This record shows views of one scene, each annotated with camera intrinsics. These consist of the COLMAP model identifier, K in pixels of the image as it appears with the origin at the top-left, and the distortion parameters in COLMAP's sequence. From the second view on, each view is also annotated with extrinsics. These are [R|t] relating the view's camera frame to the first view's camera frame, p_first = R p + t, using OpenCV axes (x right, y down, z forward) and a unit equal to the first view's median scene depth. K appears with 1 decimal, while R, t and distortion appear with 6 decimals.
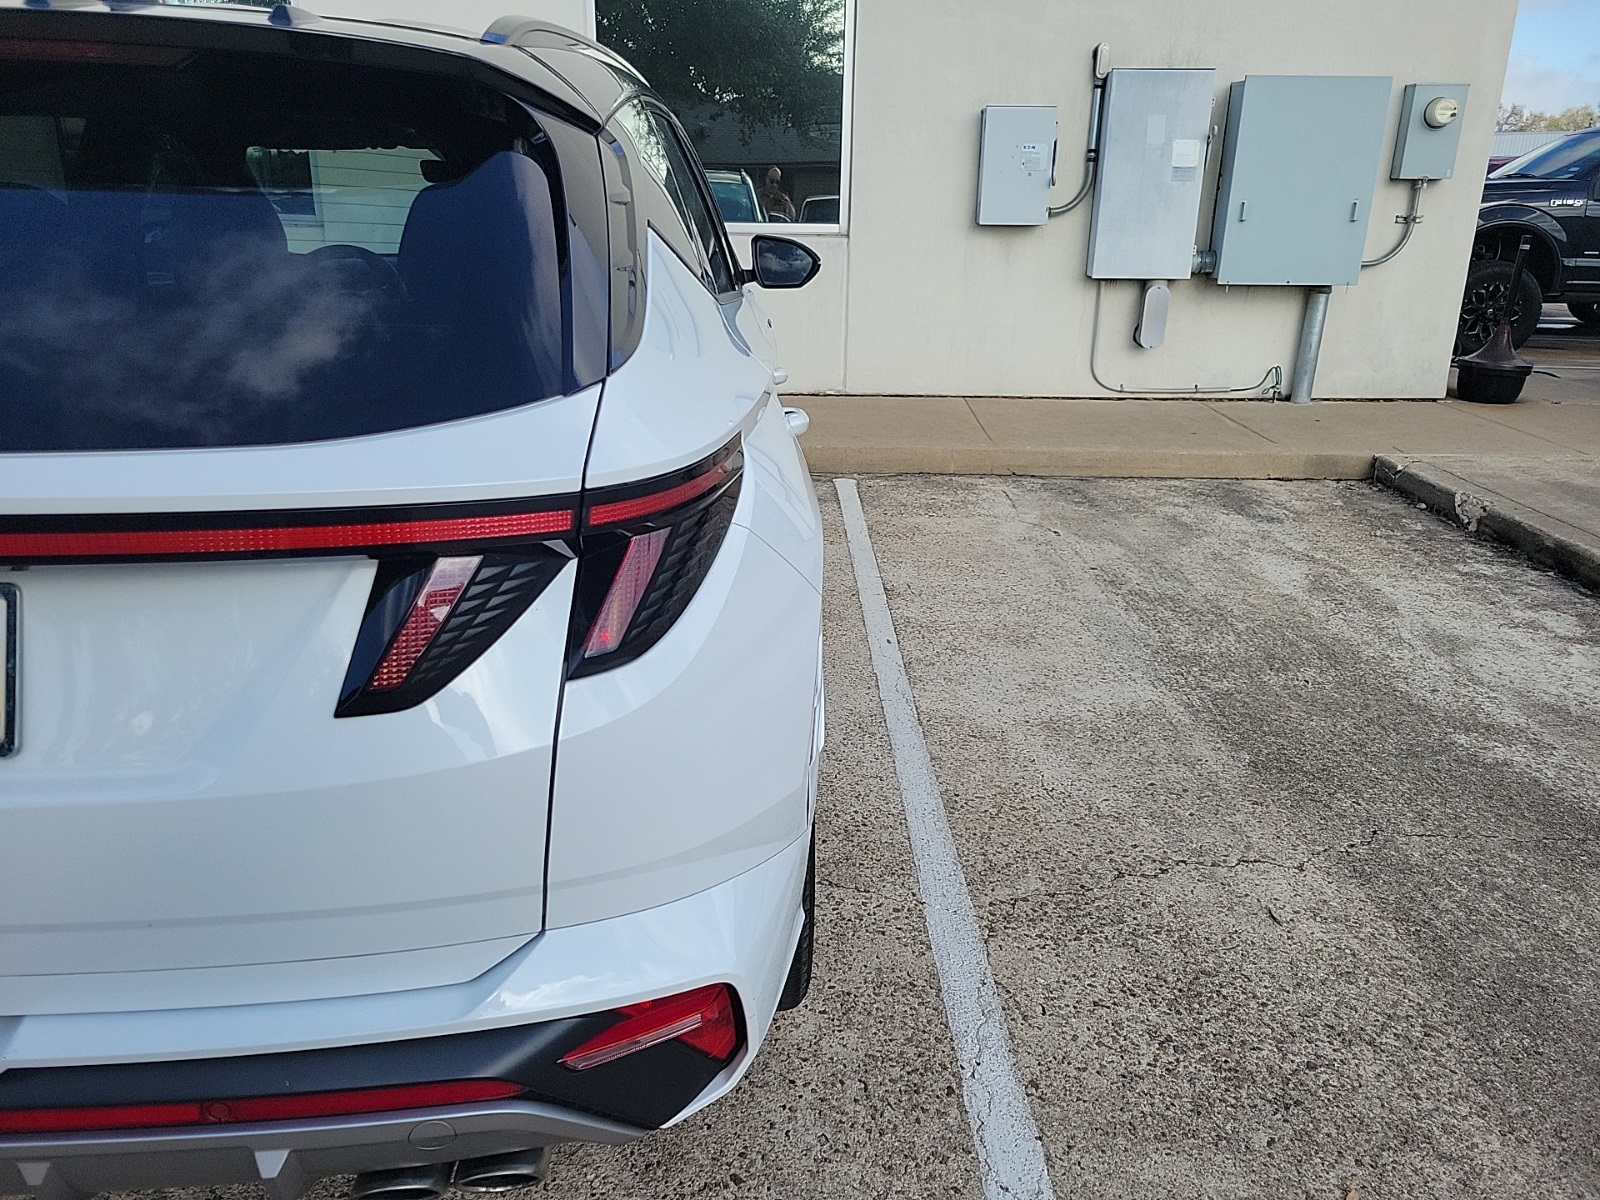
lens RADIAL K [[1205.0, 0, 800.0], [0, 1205.0, 600.0], [0, 0, 1]] dist [-0.003137, -0.001152]
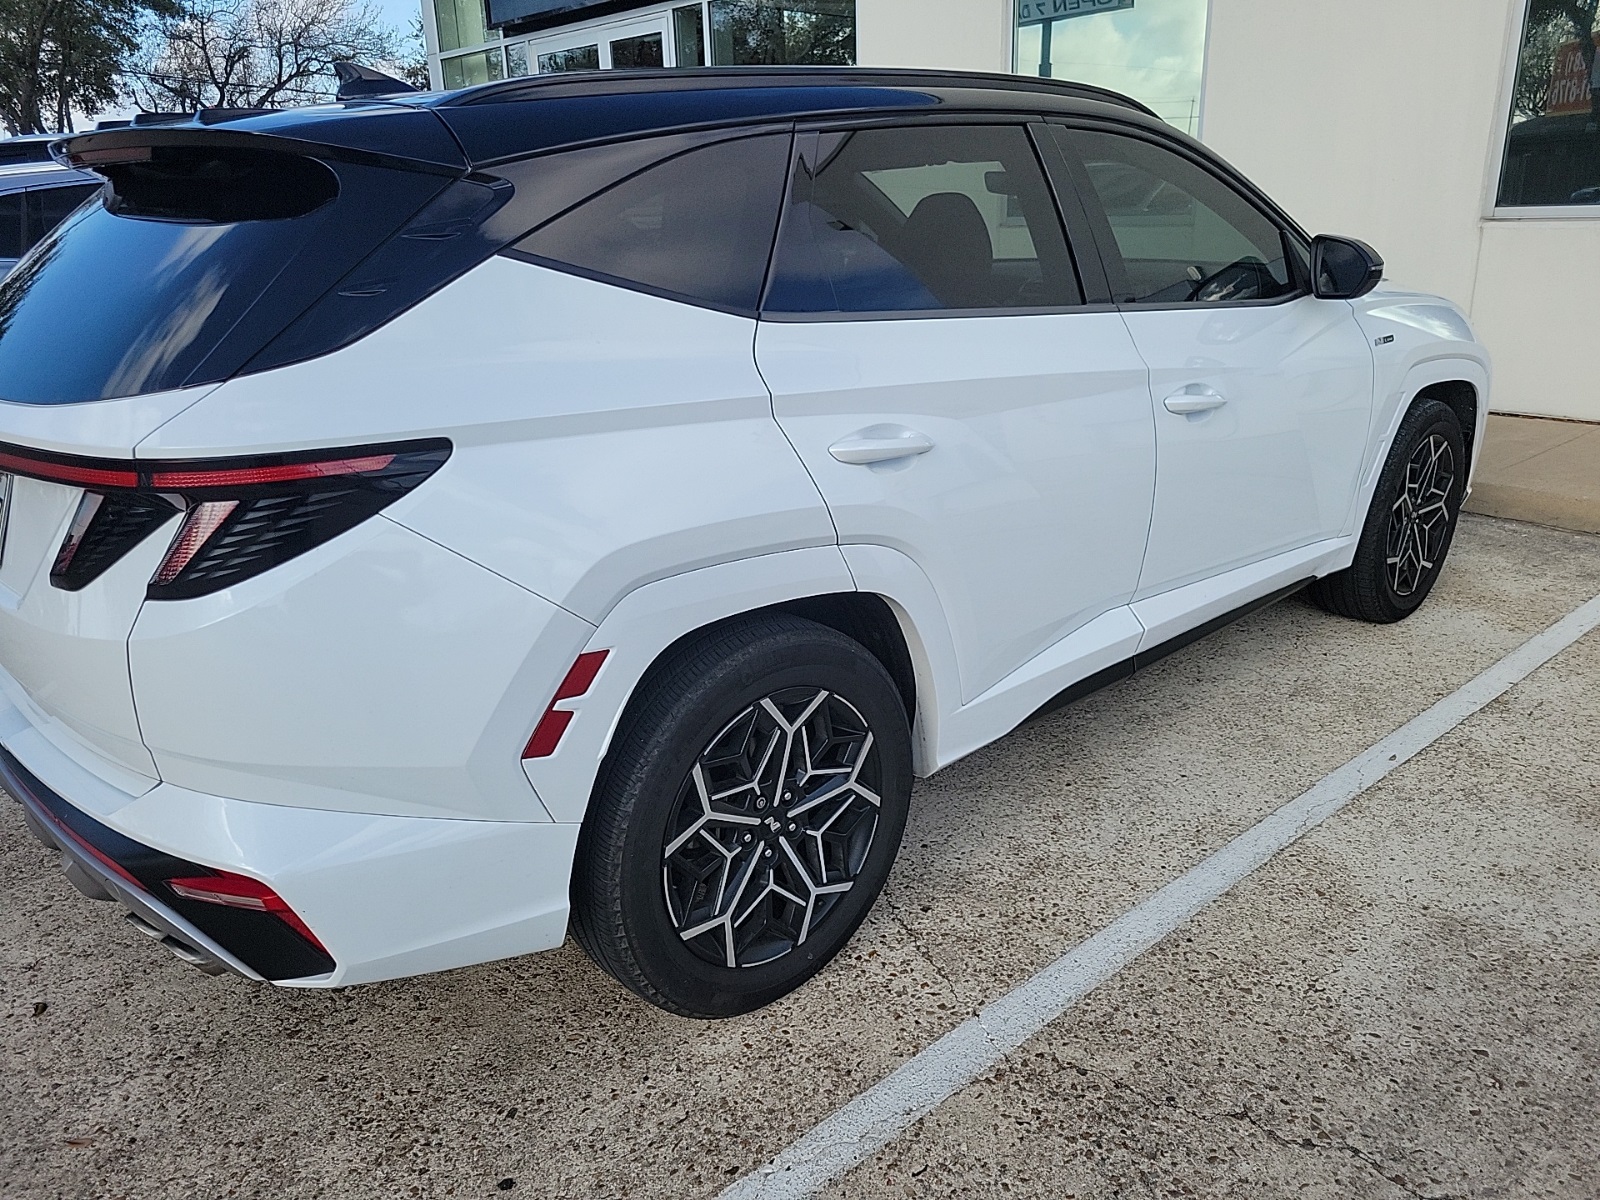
lens RADIAL K [[1215.5, 0, 800.0], [0, 1215.5, 600.0], [0, 0, 1]] dist [0.005449, 0.001574]
pose [[0.649209, 0.213510, -0.730028, 0.822506], [-0.206588, 0.973210, 0.100916, -0.141126], [0.732018, 0.085299, 0.675925, 0.396216]]
